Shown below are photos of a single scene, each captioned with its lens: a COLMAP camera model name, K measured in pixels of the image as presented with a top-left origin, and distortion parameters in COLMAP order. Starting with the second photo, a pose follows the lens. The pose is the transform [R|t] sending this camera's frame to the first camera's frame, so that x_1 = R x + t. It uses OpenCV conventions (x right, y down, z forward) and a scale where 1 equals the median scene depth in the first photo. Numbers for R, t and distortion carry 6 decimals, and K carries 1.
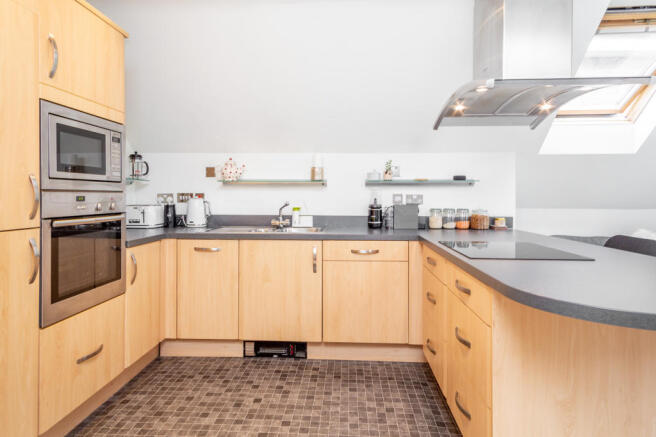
lens RADIAL K [[373.2, 0, 328.8], [0, 373.2, 200.3], [0, 0, 1]] dist [0.047059, -0.000137]
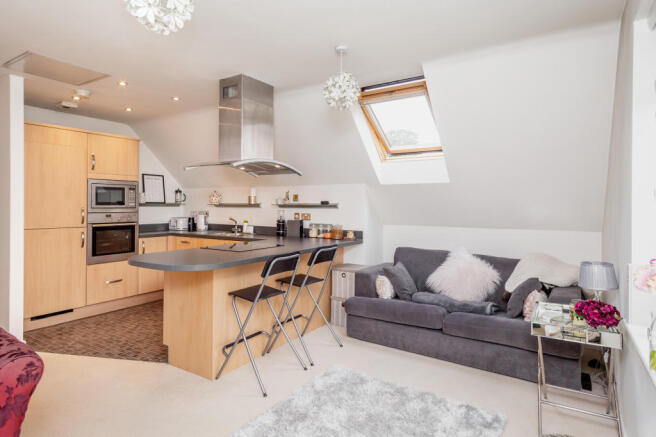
lens RADIAL K [[373.2, 0, 328.8], [0, 373.2, 200.3], [0, 0, 1]] dist [0.047059, -0.000137]
pose [[0.855923, -0.005120, -0.517077, 1.093415], [-0.008507, 0.999676, -0.023980, -0.034210], [0.517033, 0.024924, 0.855603, -0.209980]]
